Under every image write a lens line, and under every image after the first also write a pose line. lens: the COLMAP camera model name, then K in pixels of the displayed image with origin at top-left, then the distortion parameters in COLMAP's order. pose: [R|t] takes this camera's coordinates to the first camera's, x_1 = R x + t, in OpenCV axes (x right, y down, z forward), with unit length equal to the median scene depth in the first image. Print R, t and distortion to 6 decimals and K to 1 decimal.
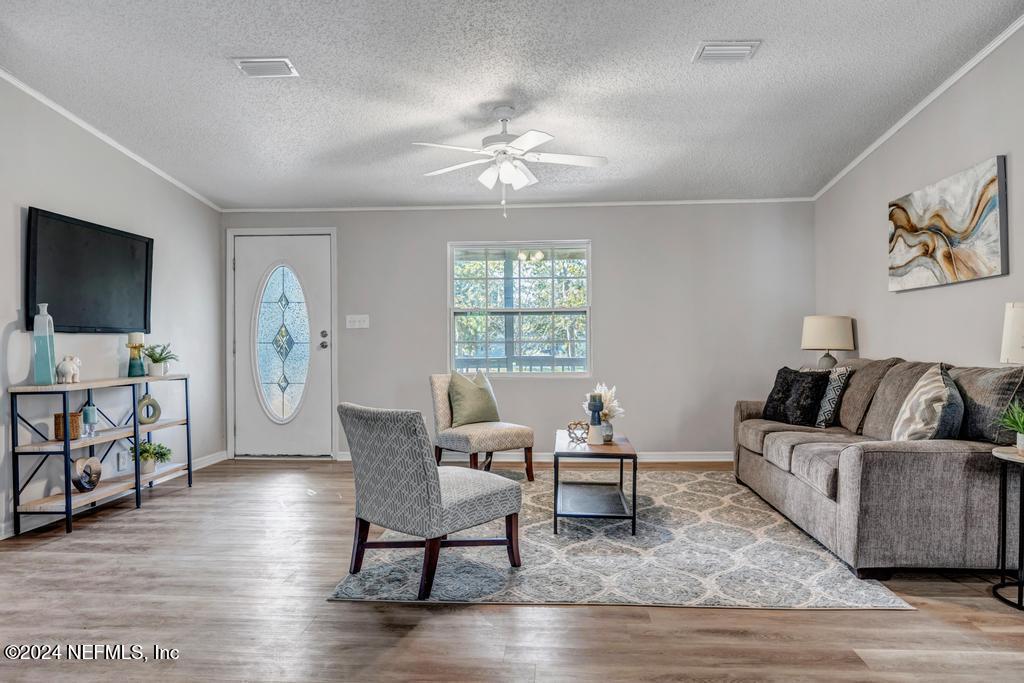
lens RADIAL K [[722.9, 0, 512.0], [0, 722.9, 341.5], [0, 0, 1]] dist [-0.007310, -0.002977]
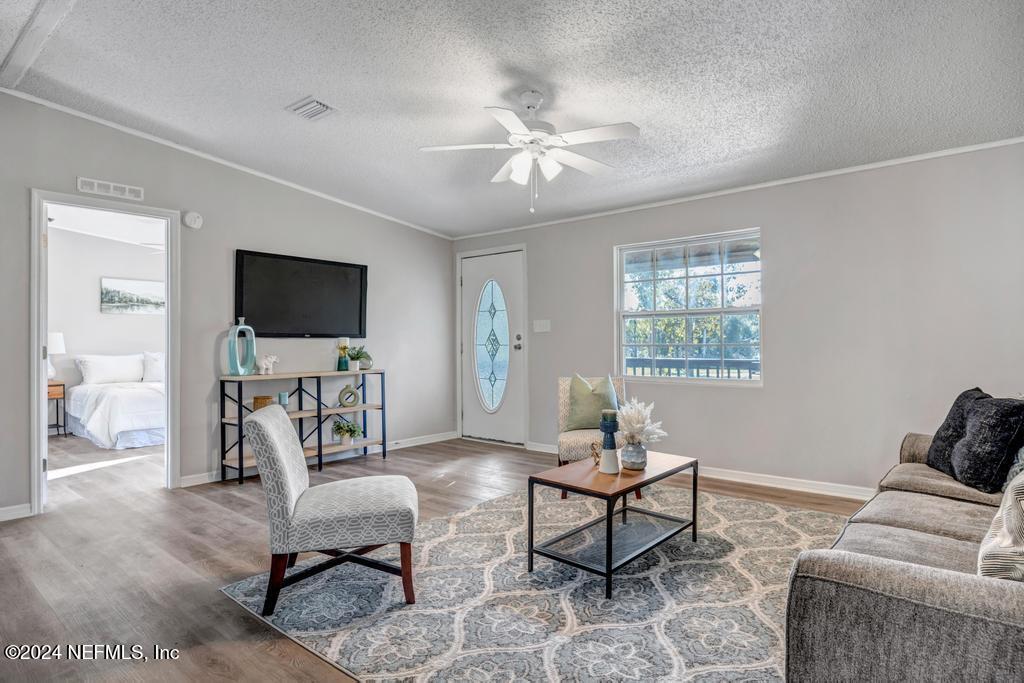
lens RADIAL K [[571.9, 0, 512.0], [0, 571.9, 341.5], [0, 0, 1]] dist [-0.002954, 0.000217]
pose [[0.797151, 0.001497, -0.603778, 0.389592], [-0.000895, 0.999999, 0.001297, -0.007050], [0.603779, -0.000494, 0.797152, 0.382190]]
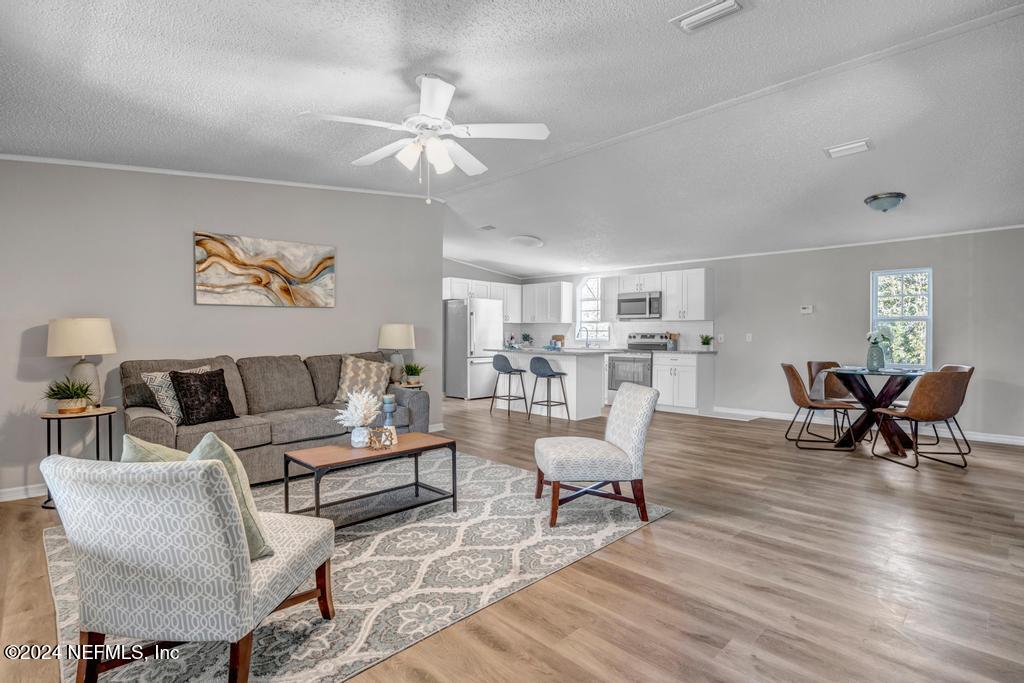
lens RADIAL K [[511.8, 0, 512.0], [0, 511.8, 341.5], [0, 0, 1]] dist [0.029486, 0.000137]
pose [[-0.743144, -0.008116, 0.669082, -0.484947], [0.007510, 0.999762, 0.020469, -0.018835], [-0.669089, 0.020236, -0.742907, 1.337157]]
